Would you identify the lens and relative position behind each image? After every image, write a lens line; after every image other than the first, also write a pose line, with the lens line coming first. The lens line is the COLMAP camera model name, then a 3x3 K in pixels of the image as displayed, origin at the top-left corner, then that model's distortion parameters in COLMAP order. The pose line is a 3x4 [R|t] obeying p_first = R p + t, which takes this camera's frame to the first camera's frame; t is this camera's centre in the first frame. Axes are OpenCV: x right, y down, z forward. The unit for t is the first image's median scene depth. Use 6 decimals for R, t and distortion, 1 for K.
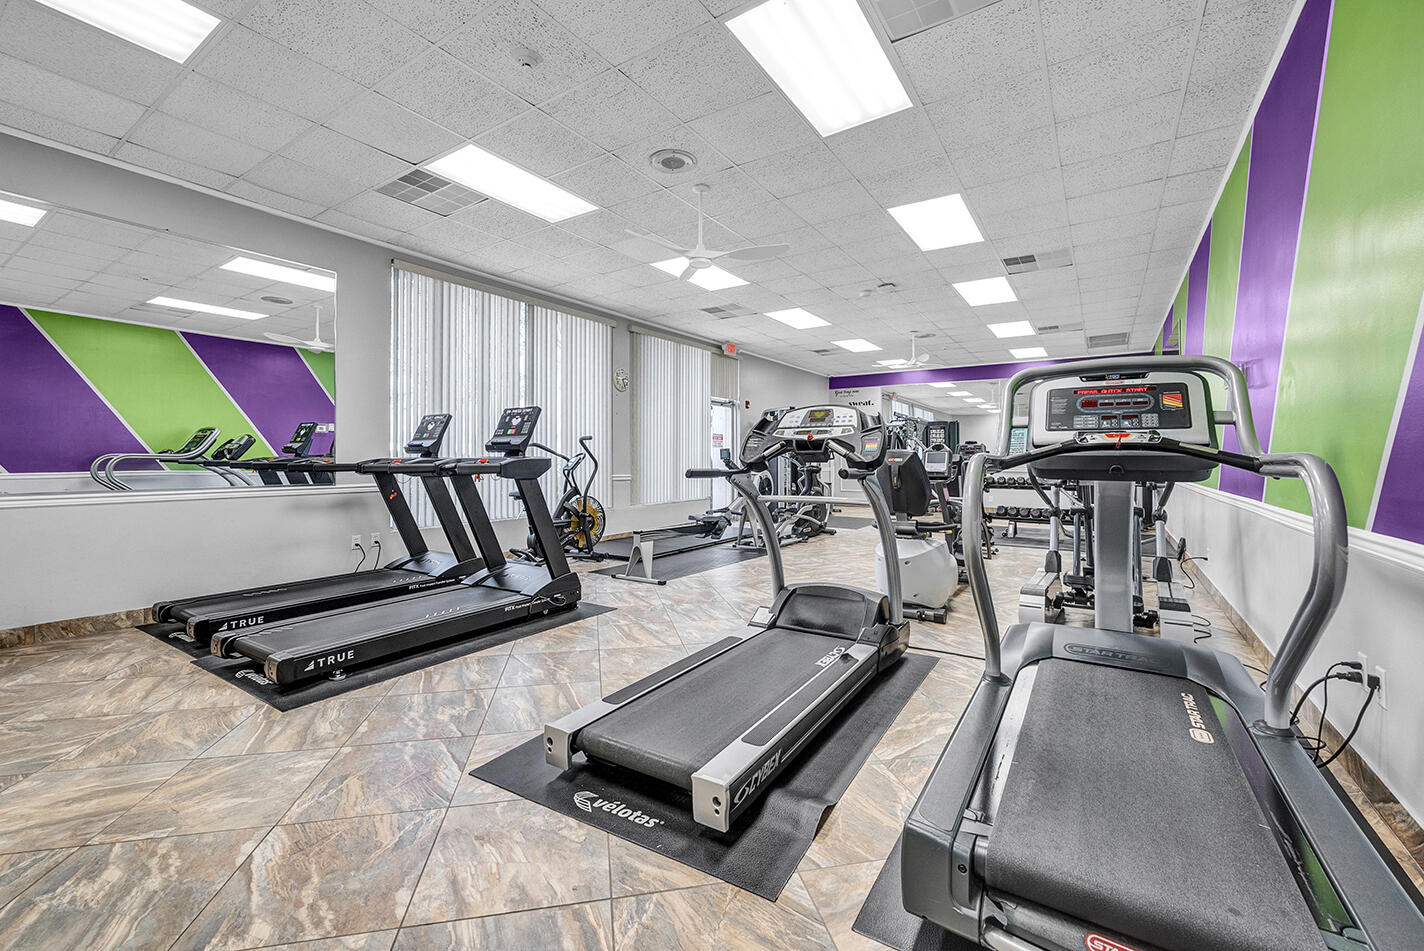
lens RADIAL K [[582.5, 0, 700.9], [0, 582.5, 473.4], [0, 0, 1]] dist [-0.002731, 0.000144]
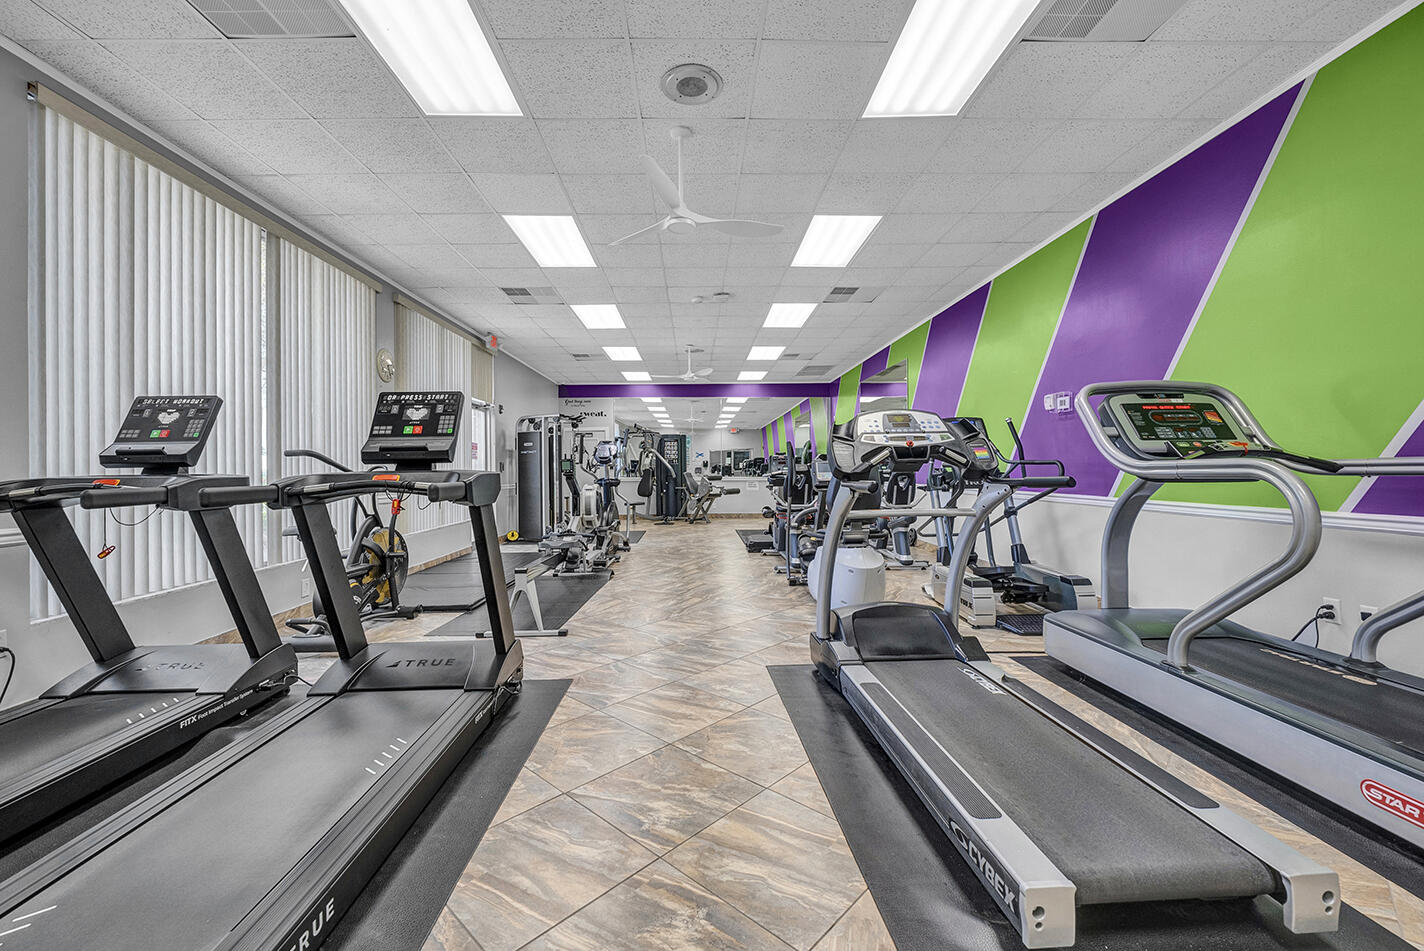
lens RADIAL K [[582.5, 0, 705.0], [0, 582.5, 483.2], [0, 0, 1]] dist [-0.002731, 0.000144]
pose [[0.819256, -0.023953, 0.572928, -0.295323], [0.027513, 0.999618, 0.002451, -0.005906], [-0.572768, 0.013755, 0.819602, 0.221162]]
